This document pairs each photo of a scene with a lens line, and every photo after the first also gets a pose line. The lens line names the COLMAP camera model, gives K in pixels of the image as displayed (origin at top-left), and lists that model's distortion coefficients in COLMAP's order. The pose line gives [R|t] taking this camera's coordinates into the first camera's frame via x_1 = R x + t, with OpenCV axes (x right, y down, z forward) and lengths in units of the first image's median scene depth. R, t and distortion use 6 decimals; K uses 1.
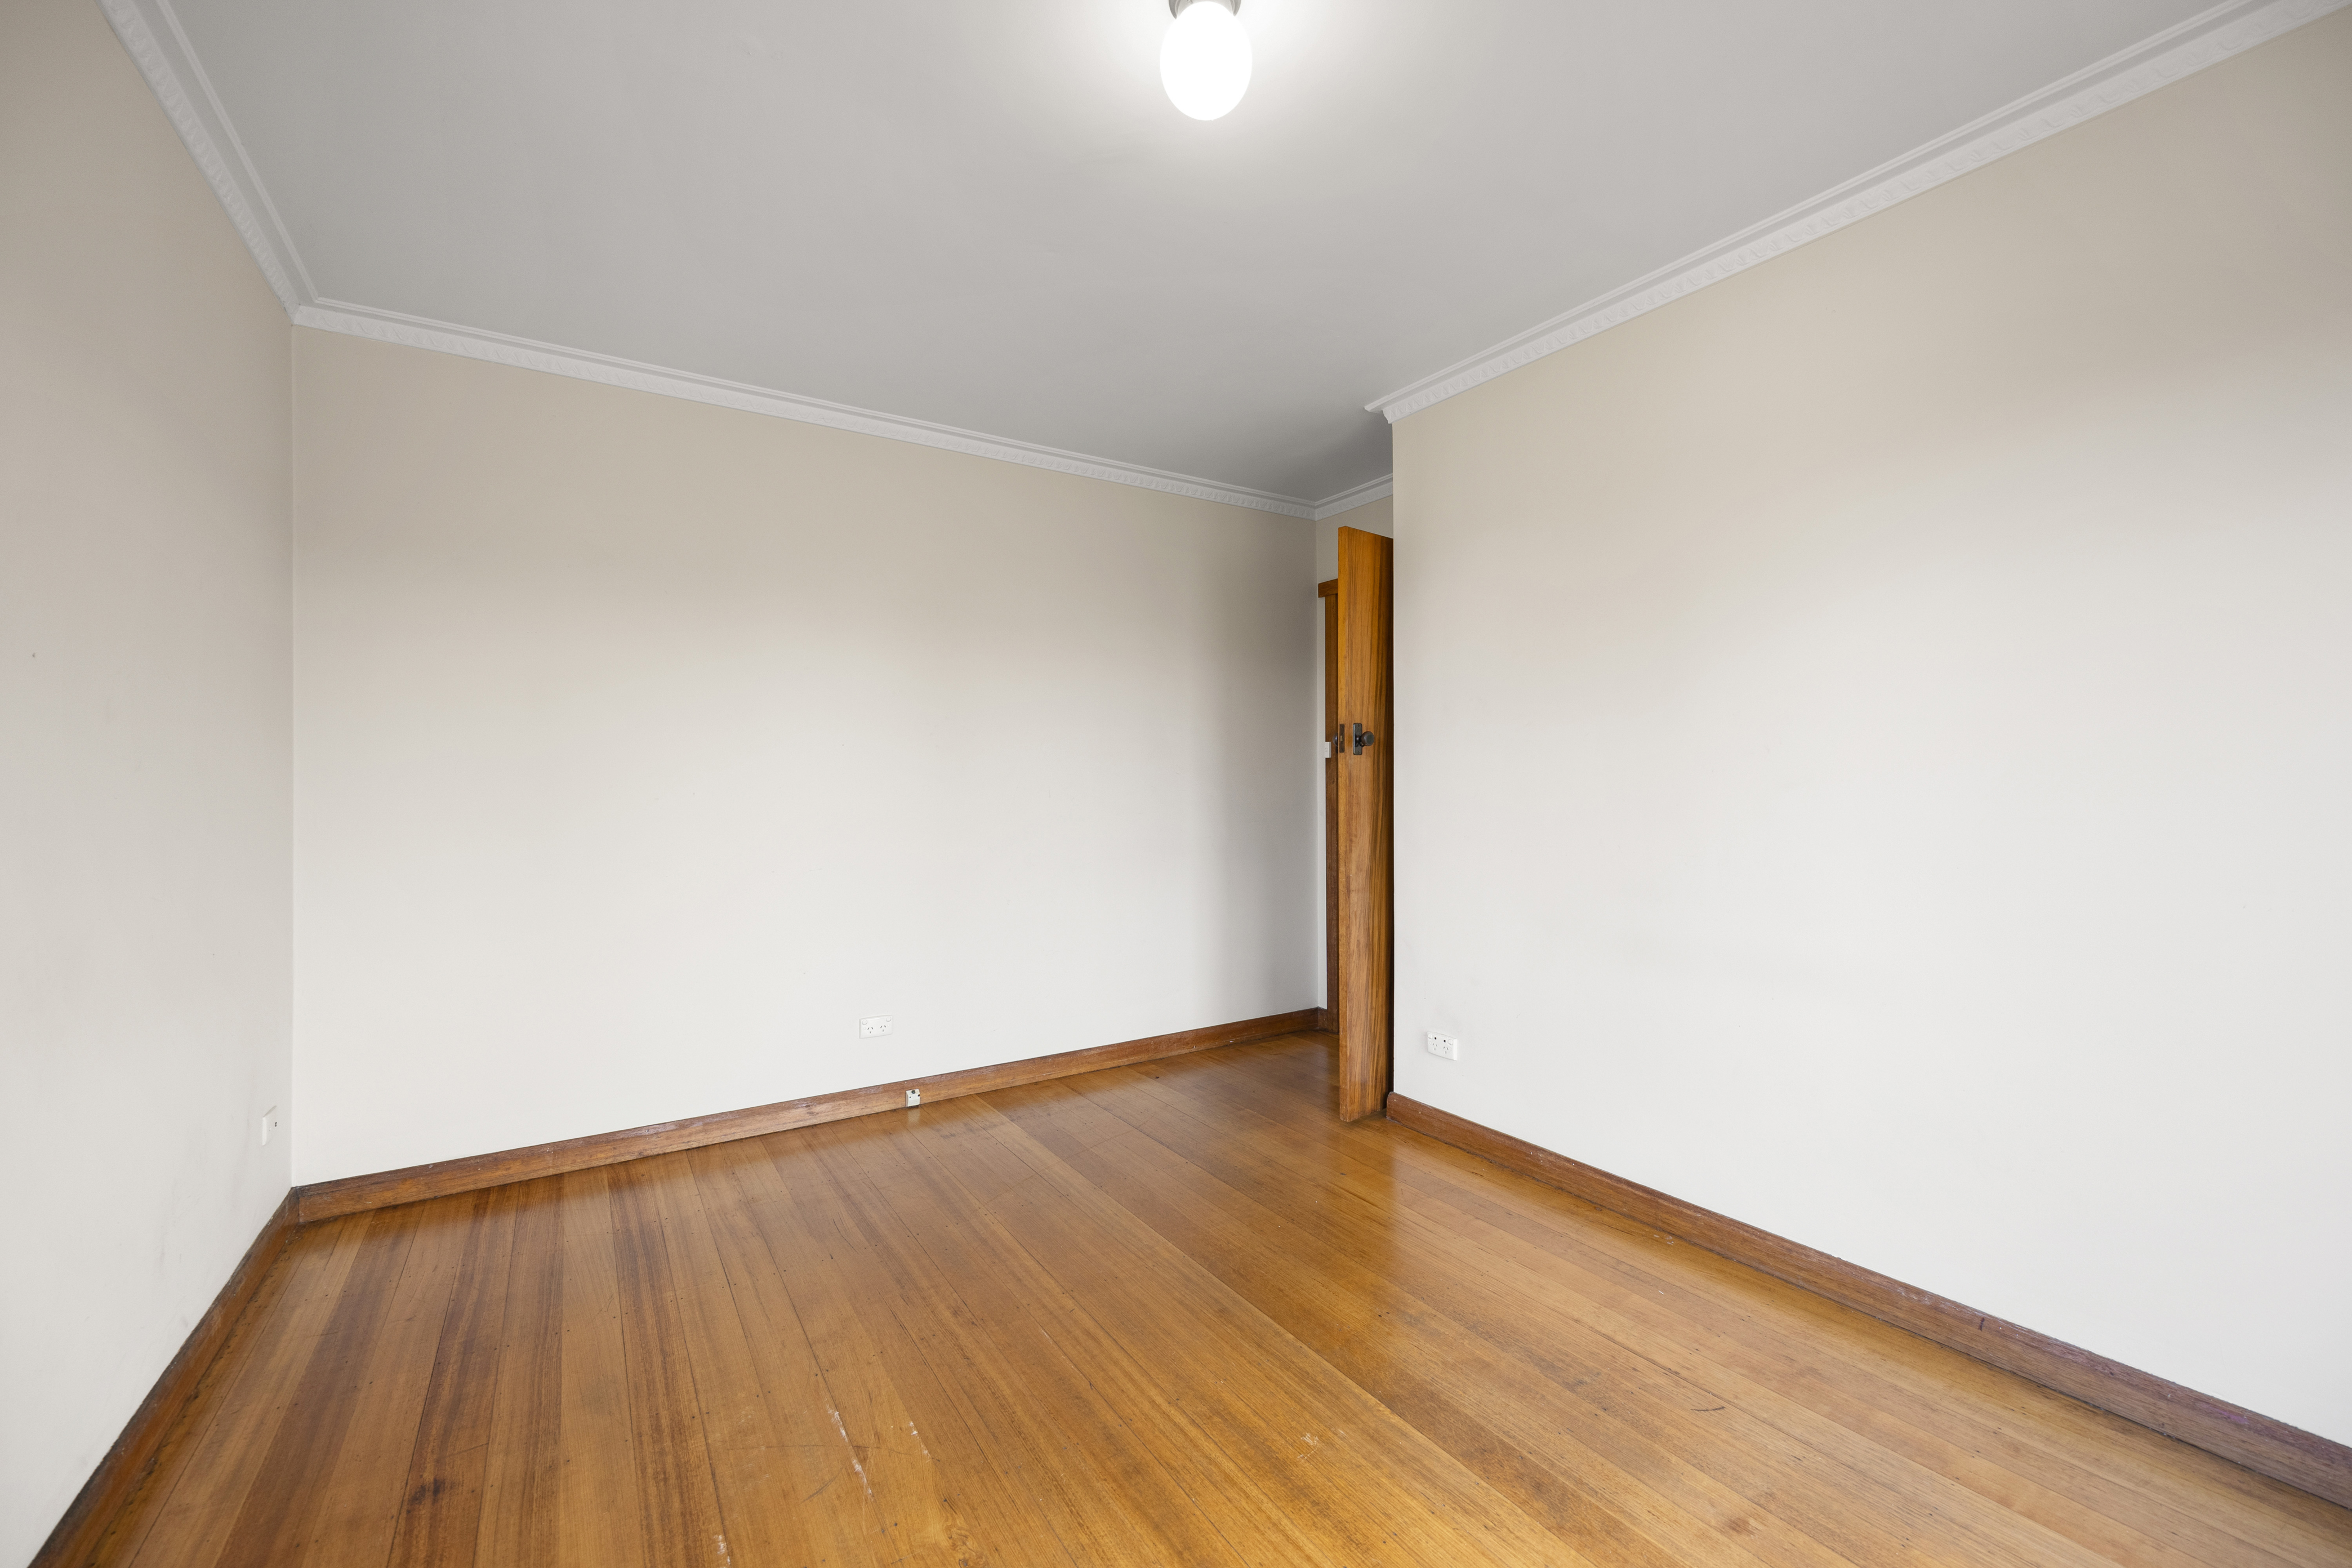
lens RADIAL K [[943.2, 0, 1174.0], [0, 943.2, 783.4], [0, 0, 1]] dist [0.006199, -0.000970]
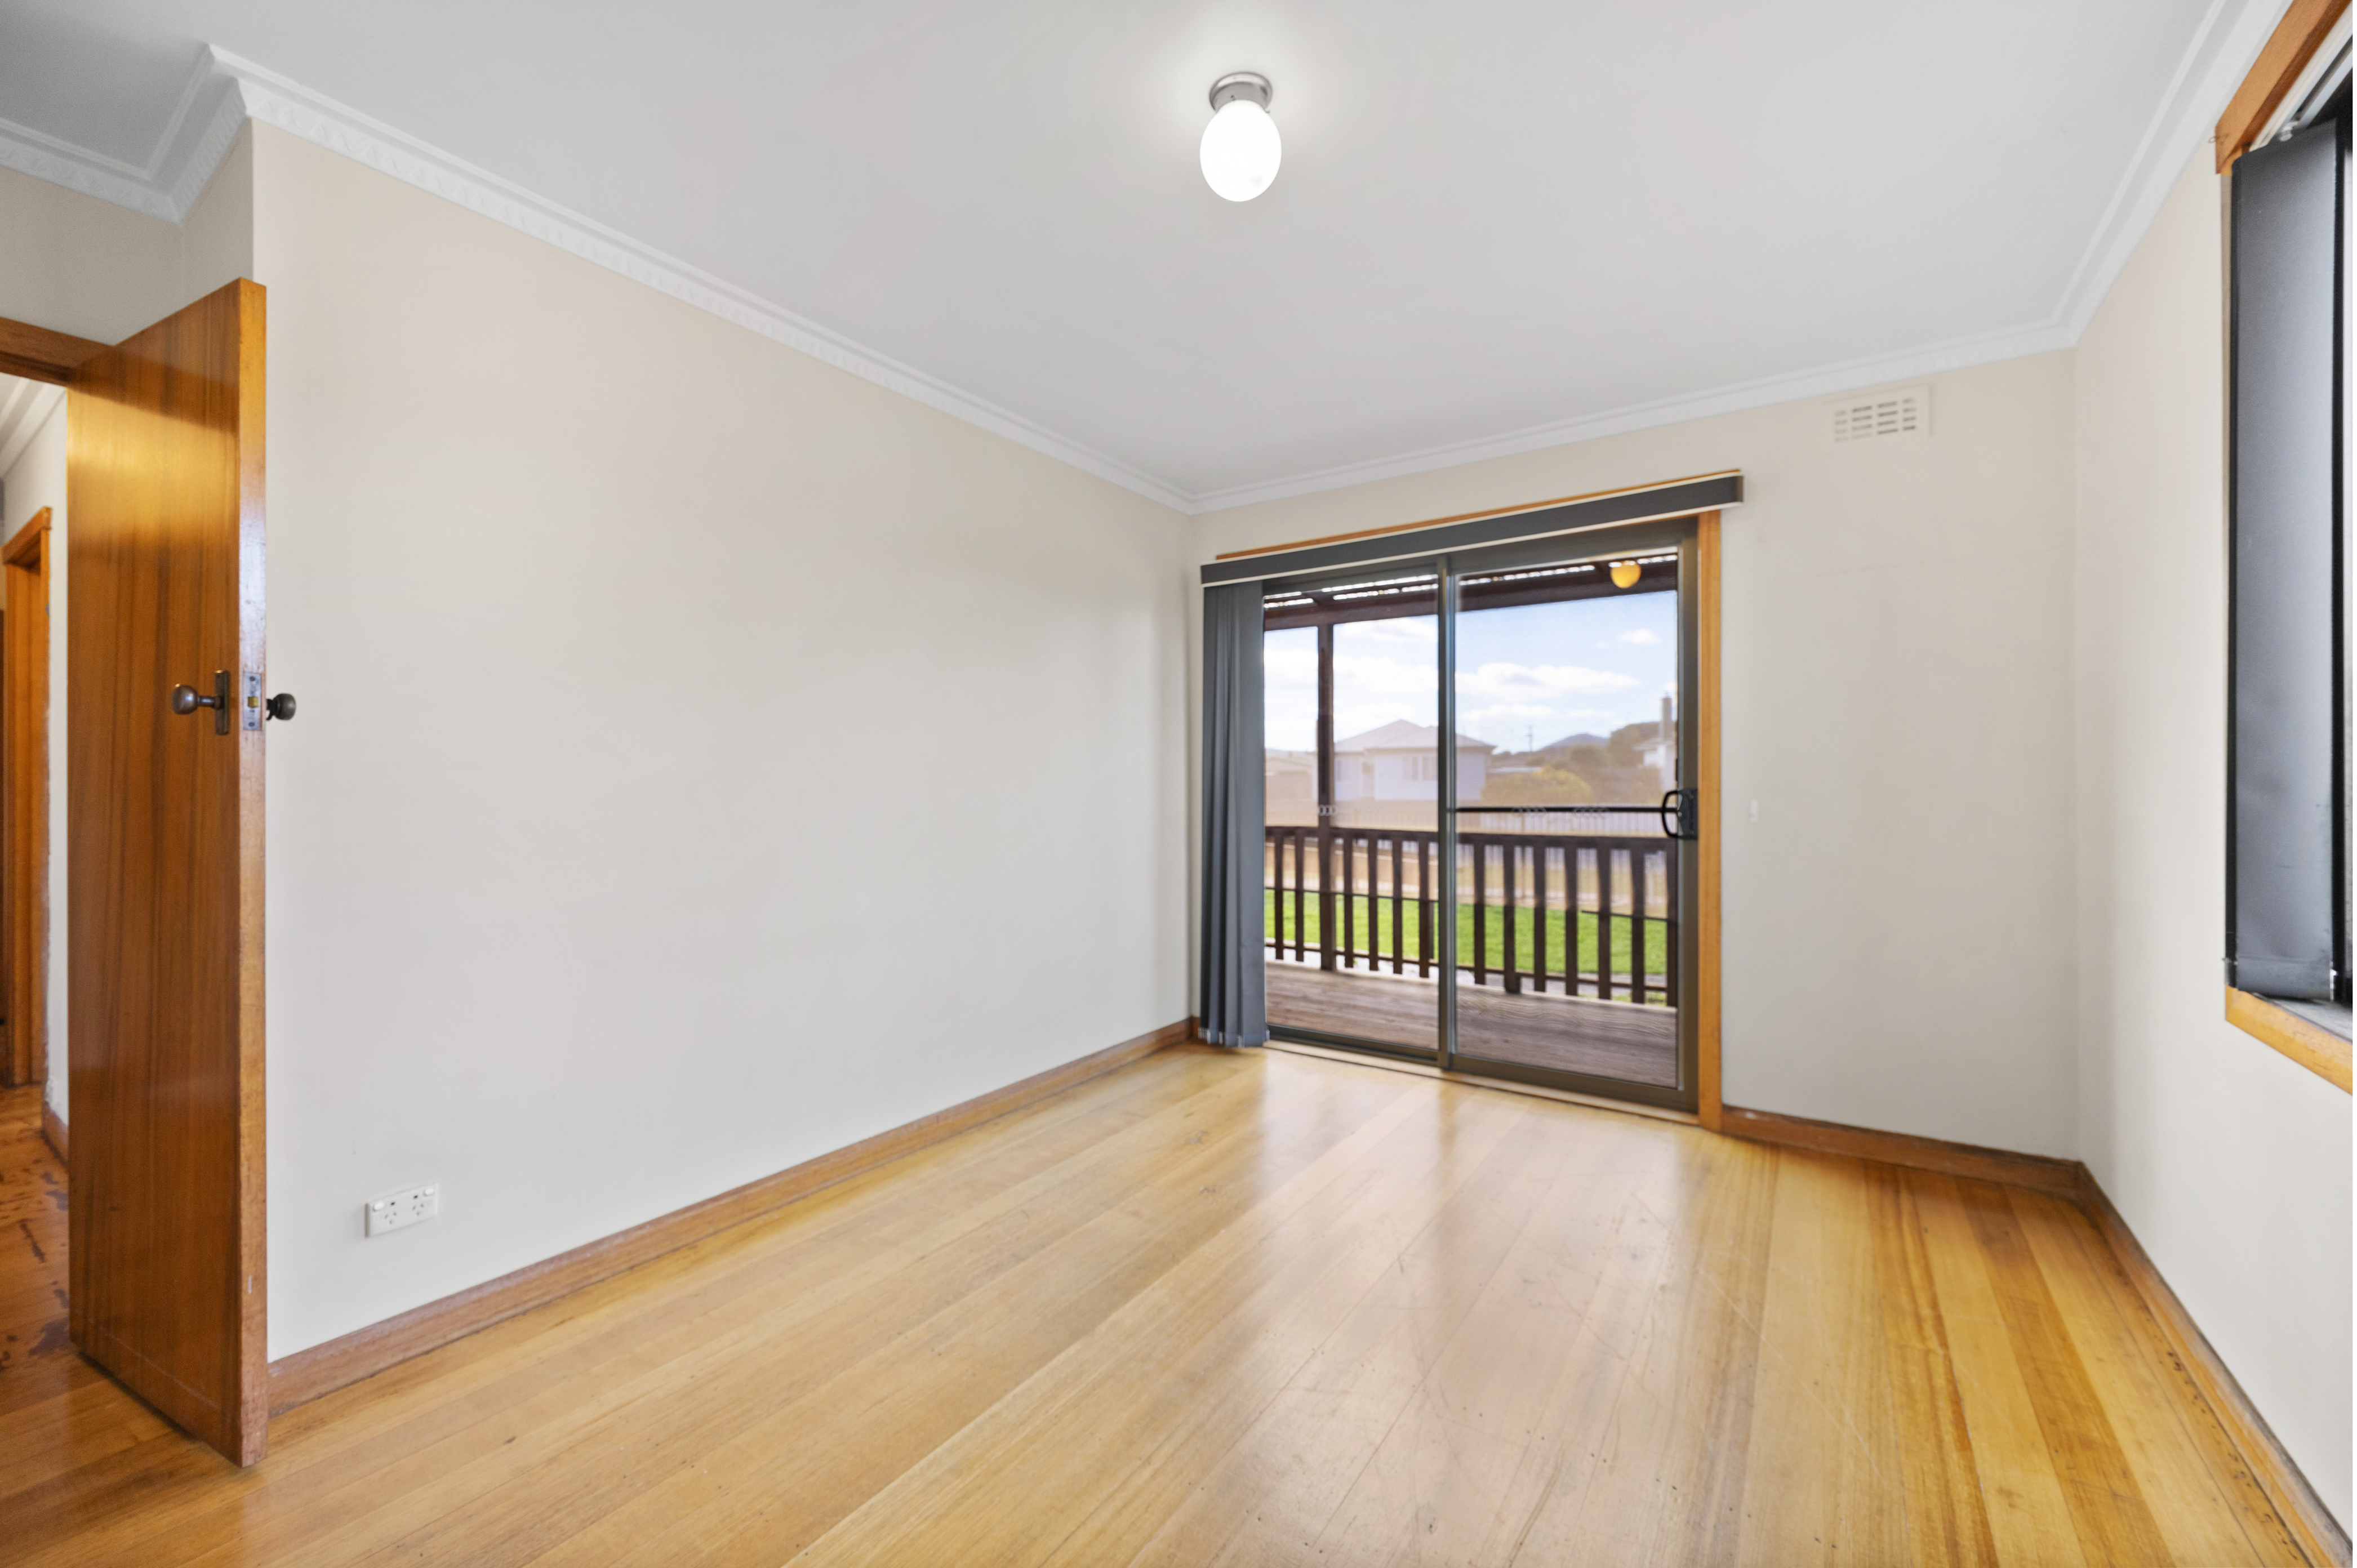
lens RADIAL K [[945.1, 0, 1185.7], [0, 945.1, 791.3], [0, 0, 1]] dist [0.006199, -0.000970]
pose [[-0.399053, -0.005809, 0.916909, -0.725948], [0.001476, 0.999975, 0.006977, -0.005970], [-0.916927, 0.004138, -0.399035, 1.120183]]
